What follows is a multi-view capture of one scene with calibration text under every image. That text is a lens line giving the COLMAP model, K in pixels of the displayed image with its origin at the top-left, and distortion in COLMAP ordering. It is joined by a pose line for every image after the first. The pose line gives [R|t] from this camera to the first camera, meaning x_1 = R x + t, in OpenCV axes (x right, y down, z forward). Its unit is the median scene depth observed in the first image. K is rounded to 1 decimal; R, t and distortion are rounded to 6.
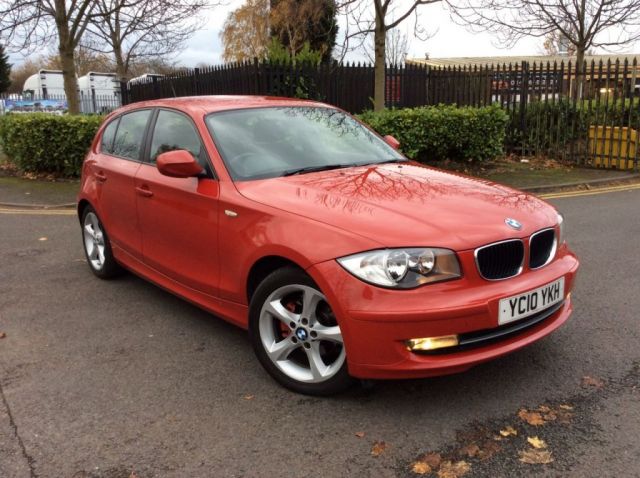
lens RADIAL K [[581.8, 0, 321.0], [0, 581.8, 237.1], [0, 0, 1]] dist [0.037819, -0.068218]
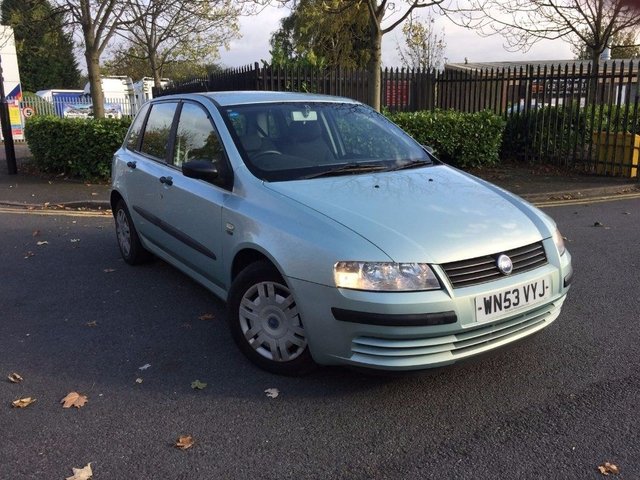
lens RADIAL K [[550.2, 0, 321.2], [0, 550.2, 236.2], [0, 0, 1]] dist [0.045319, -0.049486]
pose [[0.995596, 0.023551, -0.090739, 0.090396], [-0.023052, 0.999713, 0.006548, -0.011717], [0.090867, -0.004427, 0.995853, 0.042058]]
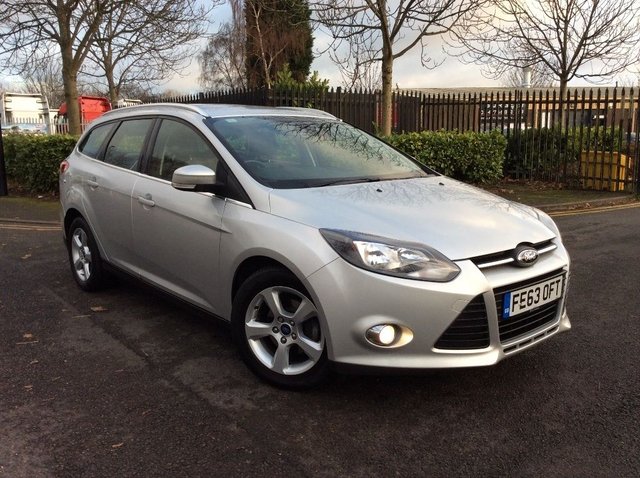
lens RADIAL K [[581.8, 0, 322.0], [0, 581.8, 237.9], [0, 0, 1]] dist [0.037819, -0.068218]
pose [[0.997957, -0.001779, 0.063864, -0.075115], [0.004629, 0.998998, -0.044506, 0.014124], [-0.063721, 0.044710, 0.996966, -0.027823]]
